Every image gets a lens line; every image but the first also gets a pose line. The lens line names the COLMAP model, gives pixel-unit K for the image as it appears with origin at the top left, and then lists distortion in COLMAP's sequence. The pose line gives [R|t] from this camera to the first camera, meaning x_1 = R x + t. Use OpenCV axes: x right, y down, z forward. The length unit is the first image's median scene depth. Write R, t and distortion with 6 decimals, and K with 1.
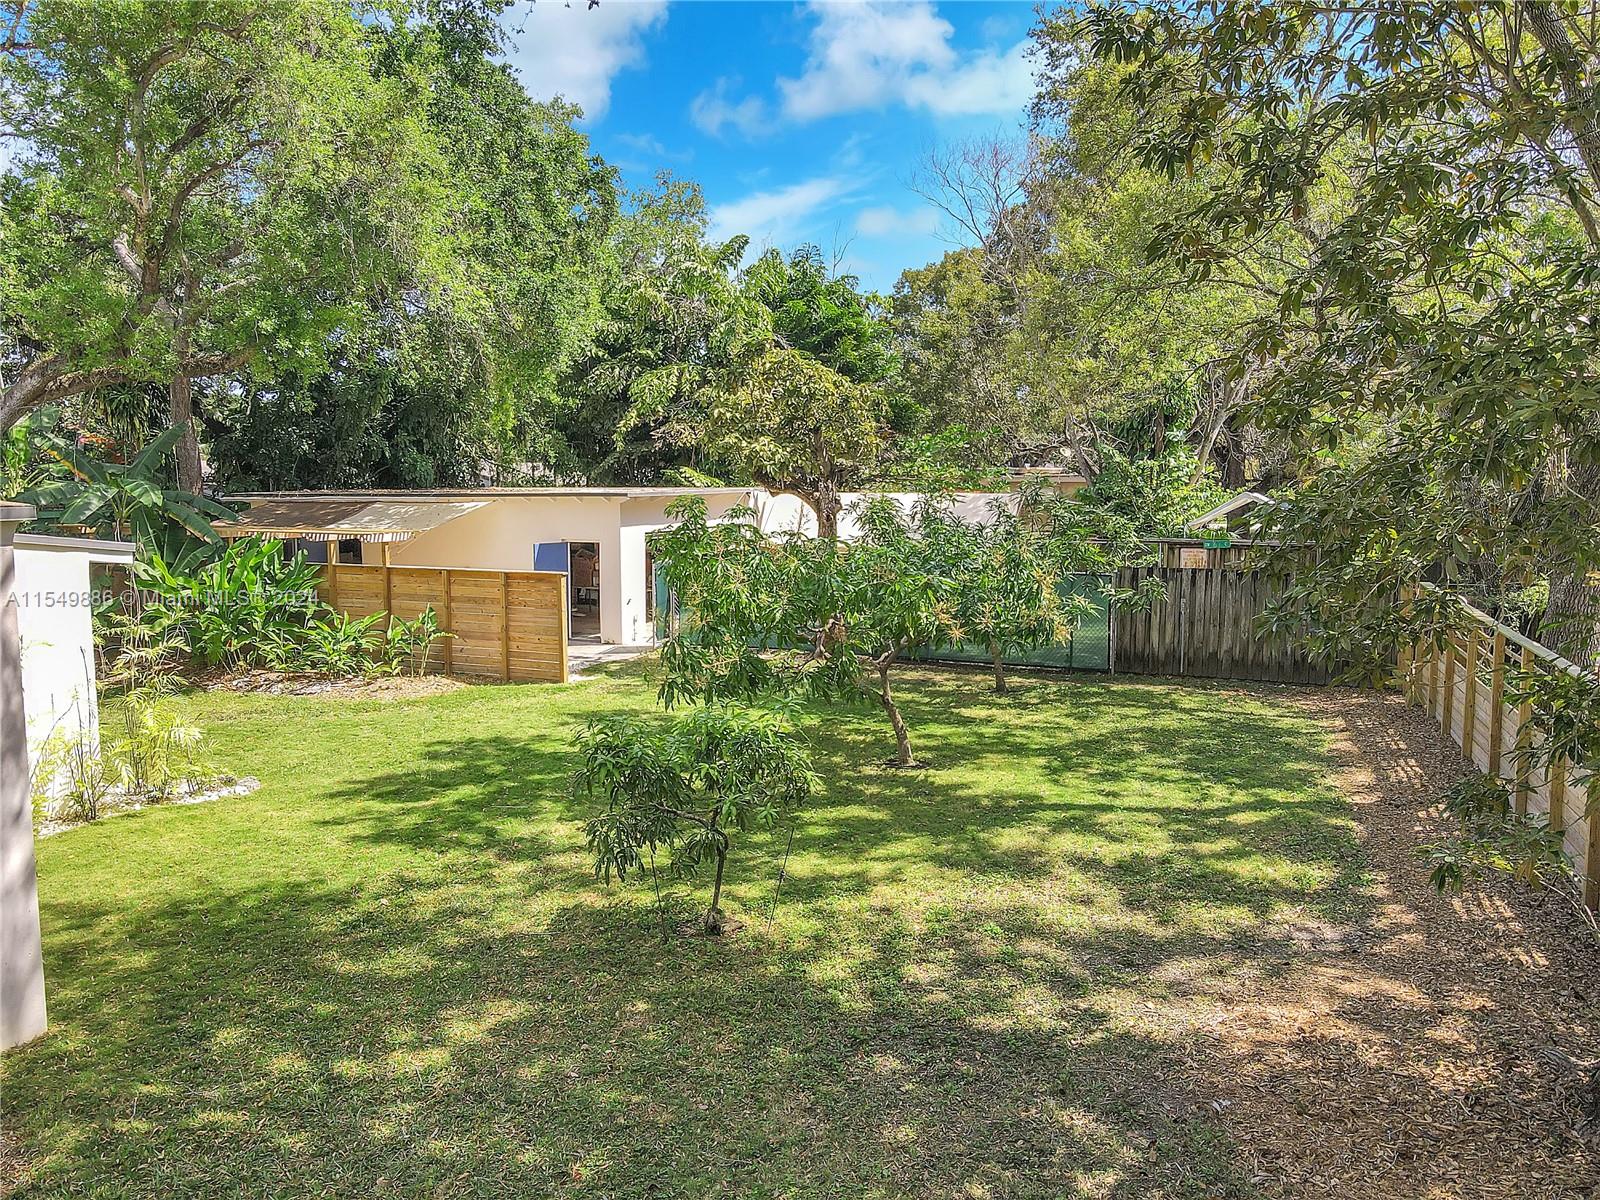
lens RADIAL K [[1180.6, 0, 776.4], [0, 1180.6, 587.0], [0, 0, 1]] dist [0.000911, 0.028467]
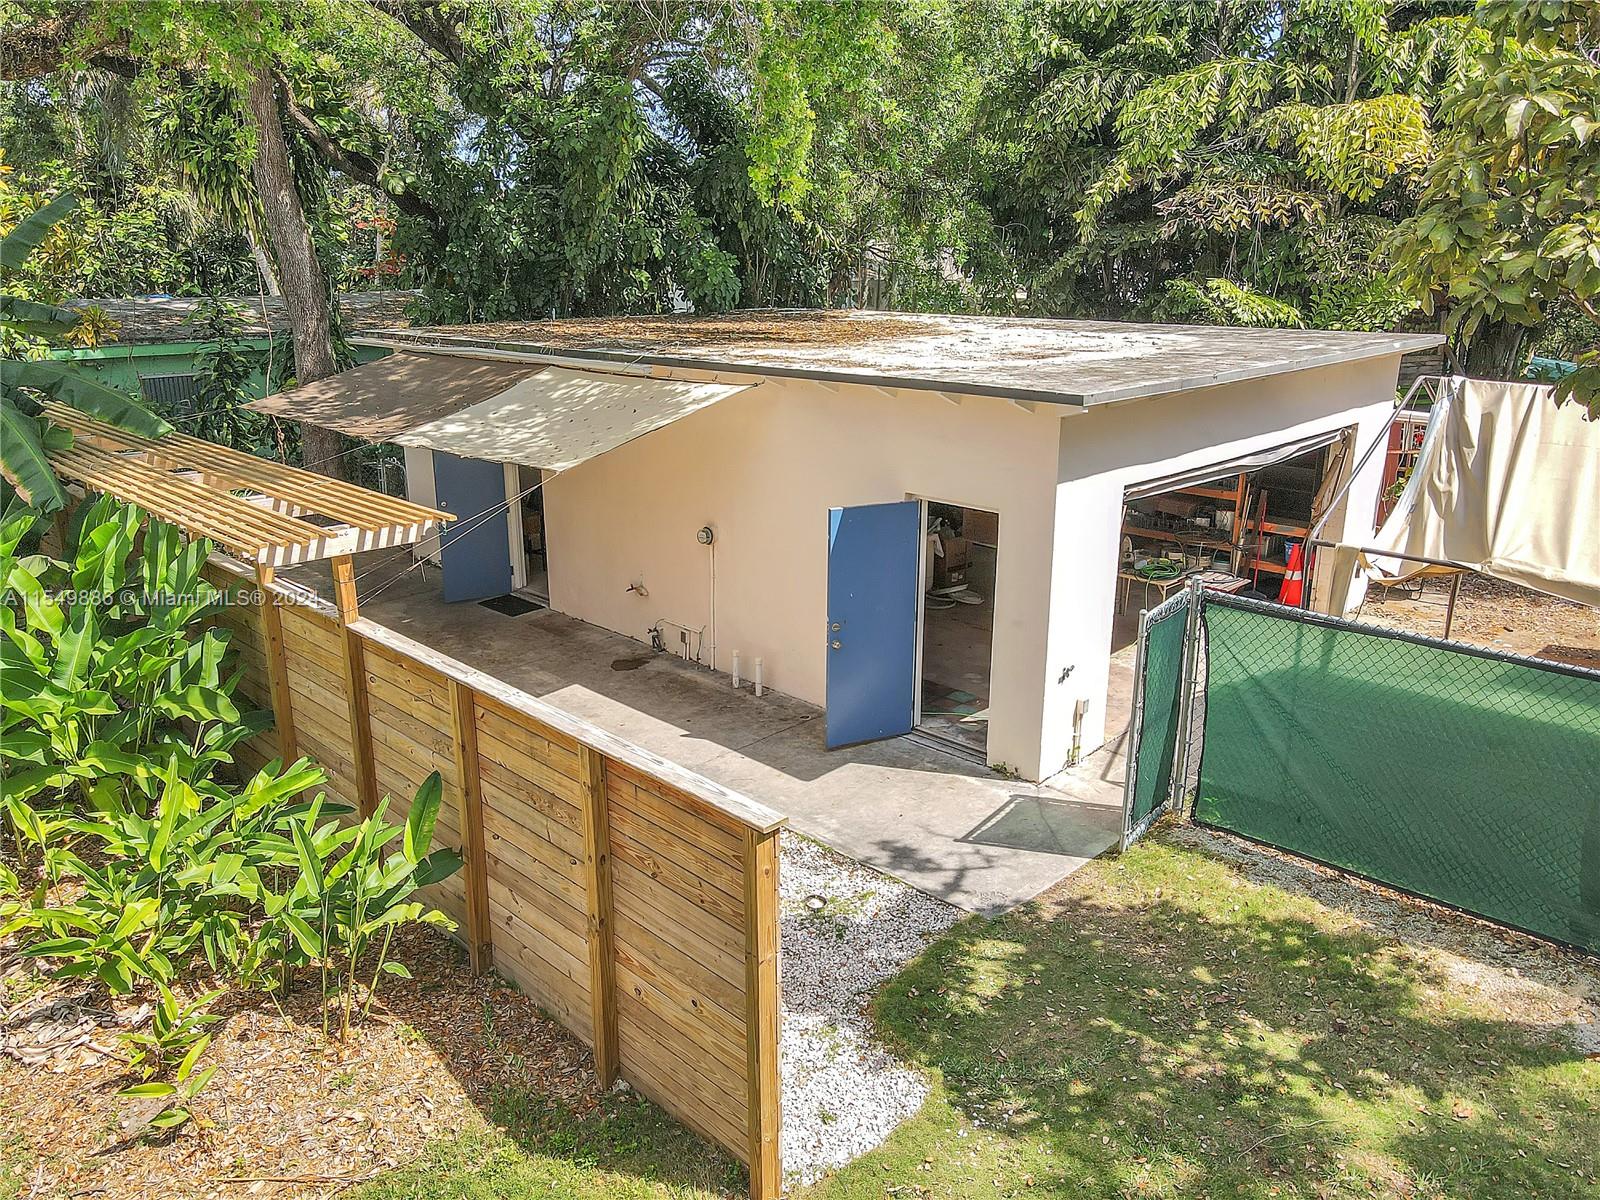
lens RADIAL K [[1180.6, 0, 796.4], [0, 1180.6, 593.4], [0, 0, 1]] dist [0.000911, 0.028467]
pose [[0.931383, 0.104116, -0.348834, -0.053281], [-0.037130, 0.980401, 0.193480, -0.058673], [0.362142, -0.167252, 0.916995, 0.441583]]
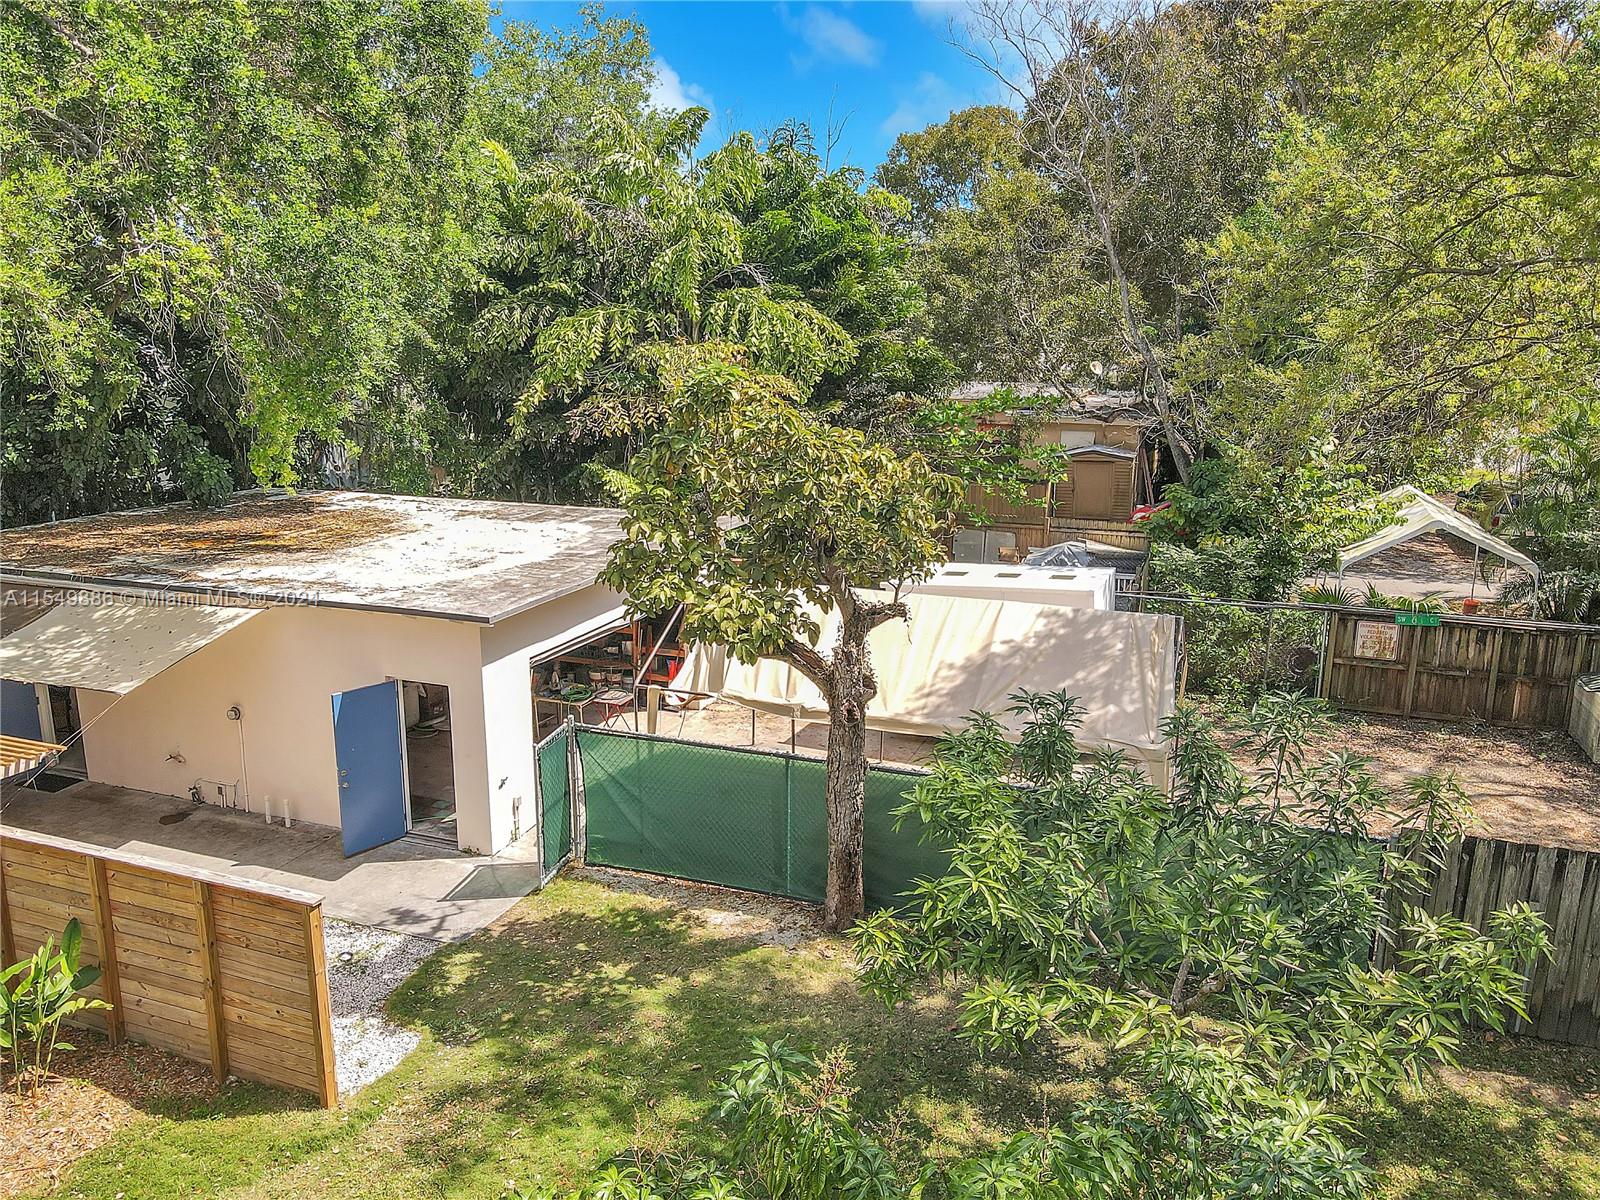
lens RADIAL K [[1180.6, 0, 794.1], [0, 1180.6, 587.0], [0, 0, 1]] dist [0.000911, 0.028467]
pose [[0.999178, -0.003760, 0.040356, -0.001839], [-0.001204, 0.992495, 0.122276, -0.111149], [-0.040513, -0.122225, 0.991675, 0.295682]]
